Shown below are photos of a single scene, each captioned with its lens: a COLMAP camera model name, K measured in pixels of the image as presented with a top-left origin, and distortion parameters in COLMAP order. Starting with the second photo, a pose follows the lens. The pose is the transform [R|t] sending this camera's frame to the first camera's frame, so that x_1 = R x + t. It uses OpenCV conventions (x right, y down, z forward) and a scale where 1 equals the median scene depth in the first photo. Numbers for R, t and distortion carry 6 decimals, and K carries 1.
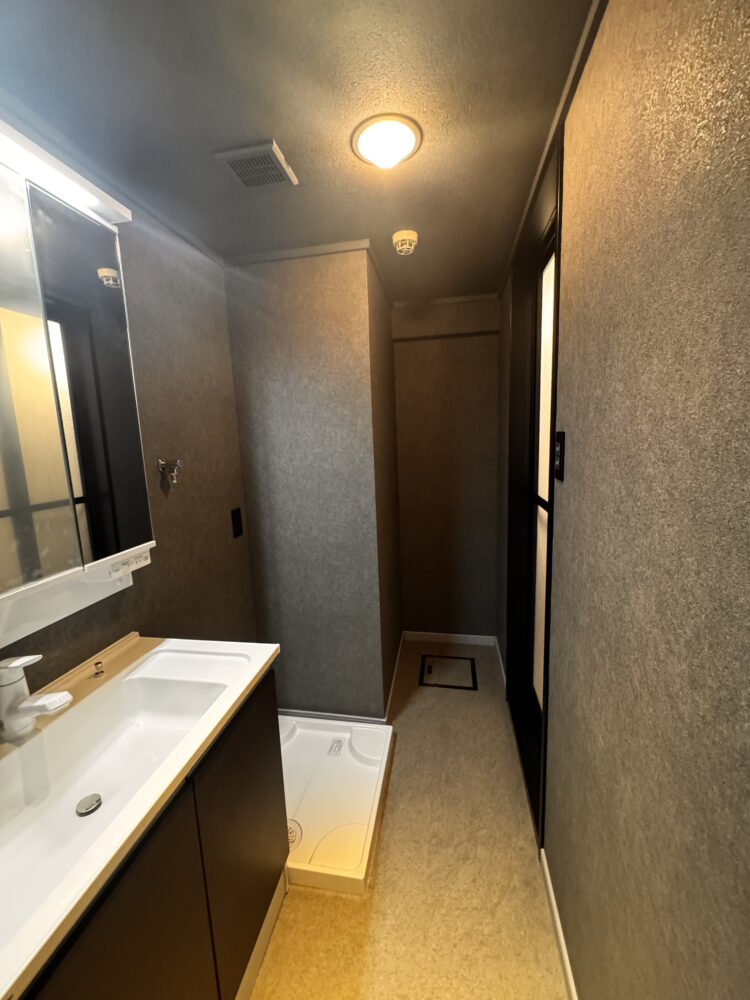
lens RADIAL K [[399.0, 0, 374.7], [0, 399.0, 497.4], [0, 0, 1]] dist [0.001248, 0.000078]
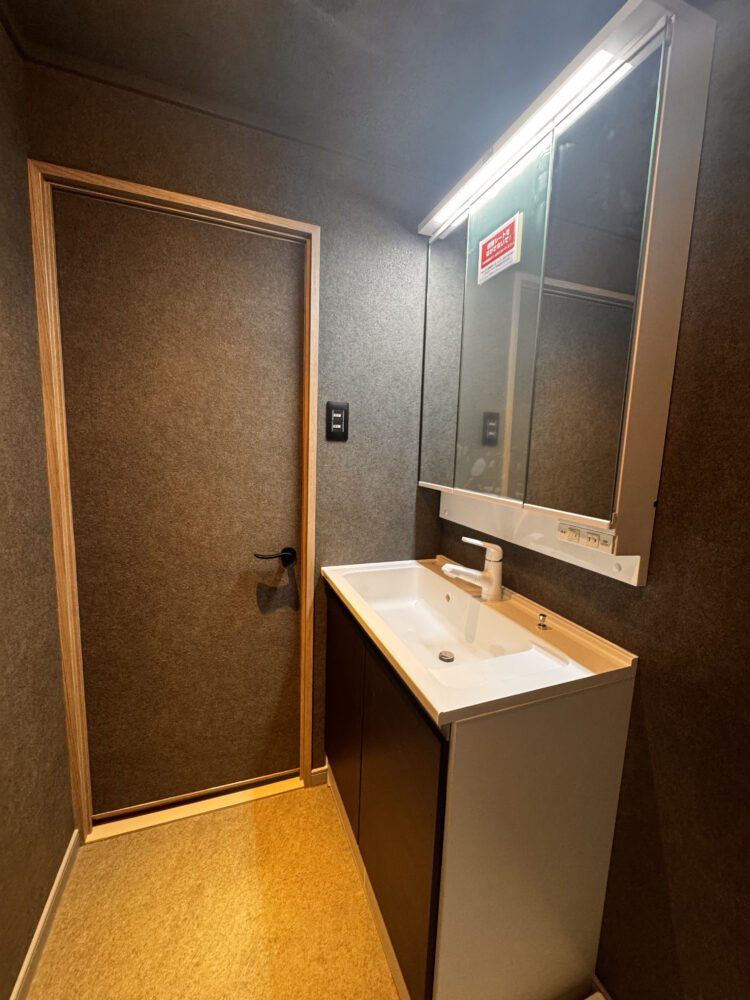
lens RADIAL K [[399.0, 0, 374.6], [0, 399.0, 498.5], [0, 0, 1]] dist [0.001248, 0.000078]
pose [[-0.860312, 0.080139, -0.503429, 0.115208], [-0.077074, 0.955764, 0.283858, -0.093758], [0.503908, 0.283008, -0.816078, 1.473238]]
